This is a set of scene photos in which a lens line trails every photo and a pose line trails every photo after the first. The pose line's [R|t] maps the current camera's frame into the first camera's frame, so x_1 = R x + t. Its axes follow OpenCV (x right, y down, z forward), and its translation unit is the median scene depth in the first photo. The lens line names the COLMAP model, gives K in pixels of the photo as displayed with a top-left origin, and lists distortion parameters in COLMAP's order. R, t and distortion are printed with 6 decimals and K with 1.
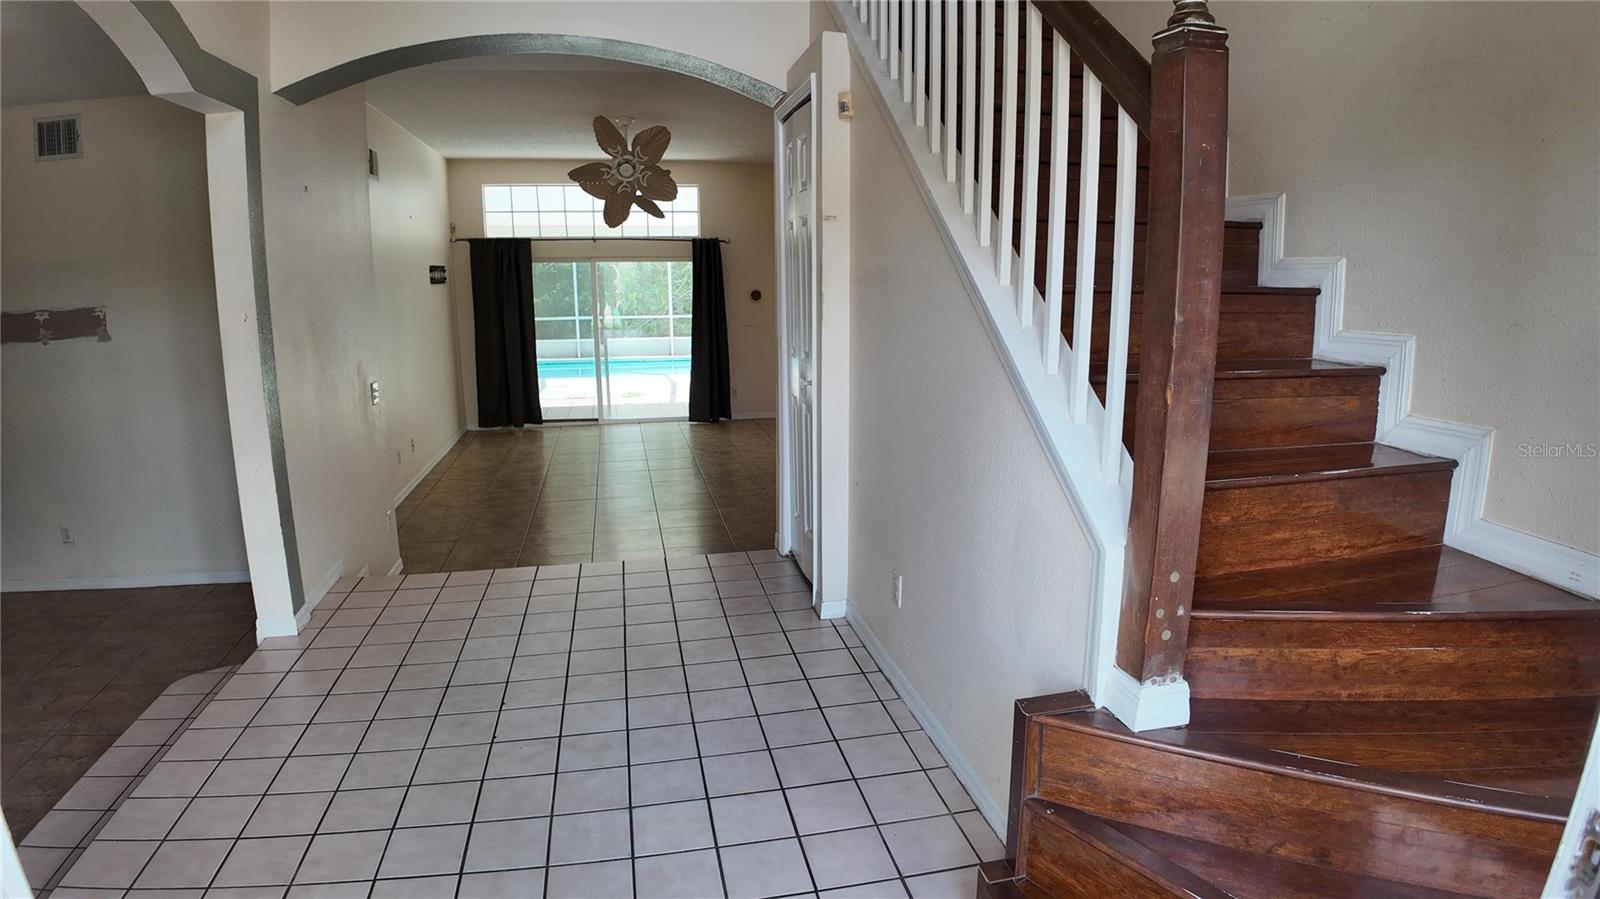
lens RADIAL K [[845.4, 0, 800.0], [0, 845.4, 449.5], [0, 0, 1]] dist [-0.110294, -0.001789]
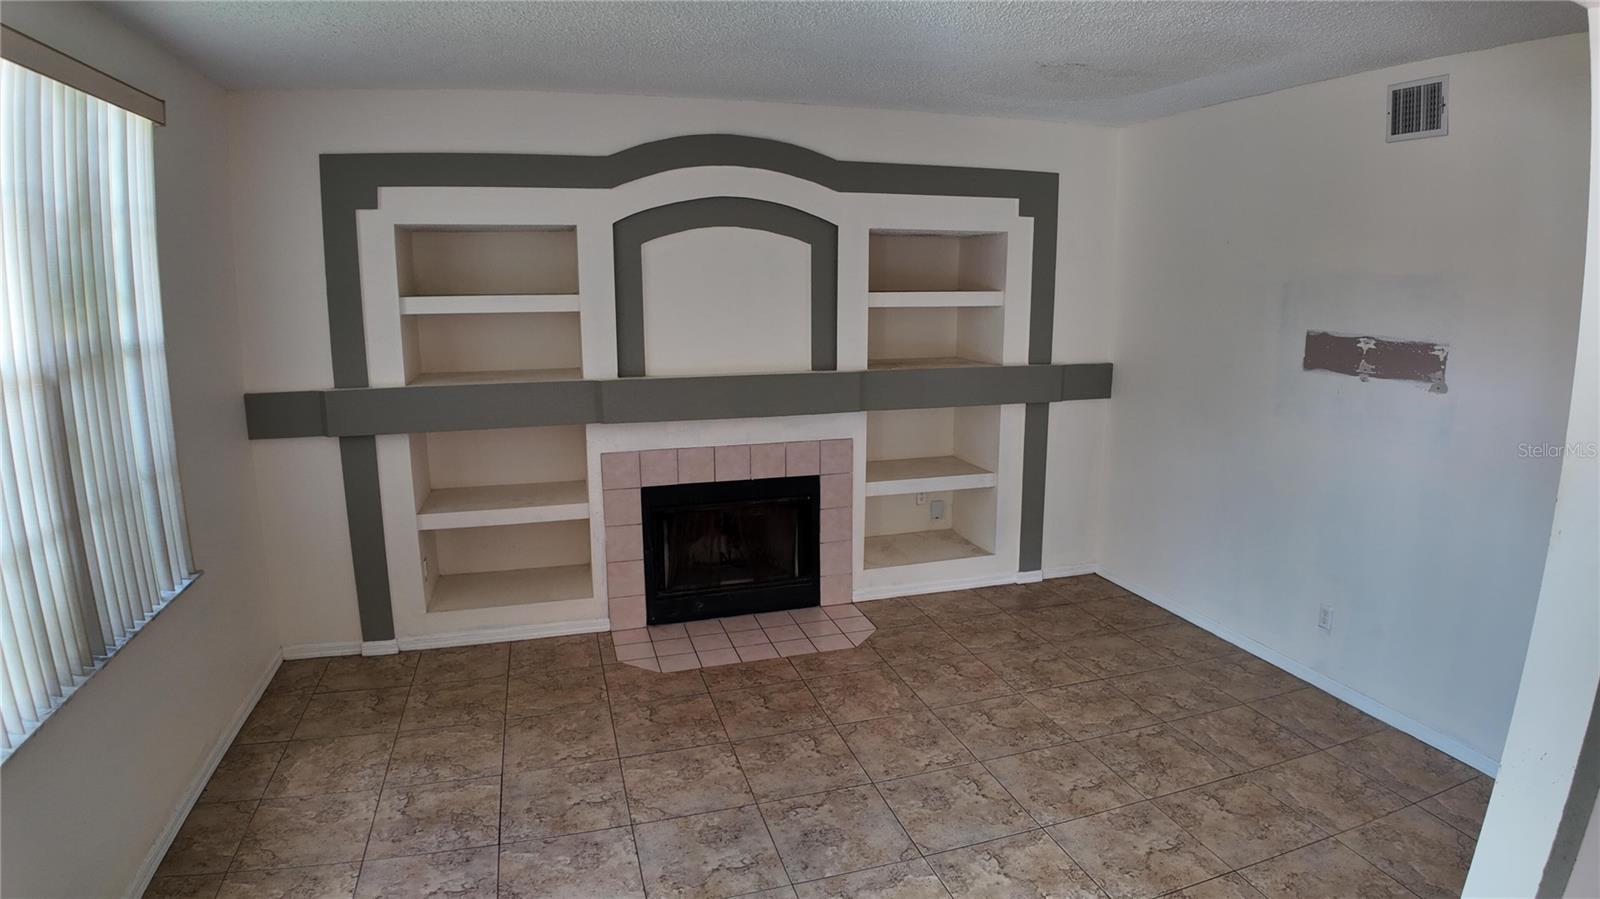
lens RADIAL K [[852.9, 0, 800.0], [0, 852.9, 449.5], [0, 0, 1]] dist [-0.056519, -0.055719]
pose [[0.074261, 0.189190, -0.979128, -0.211951], [-0.198749, 0.964950, 0.171377, -0.102329], [0.977233, 0.181874, 0.109259, 0.352606]]
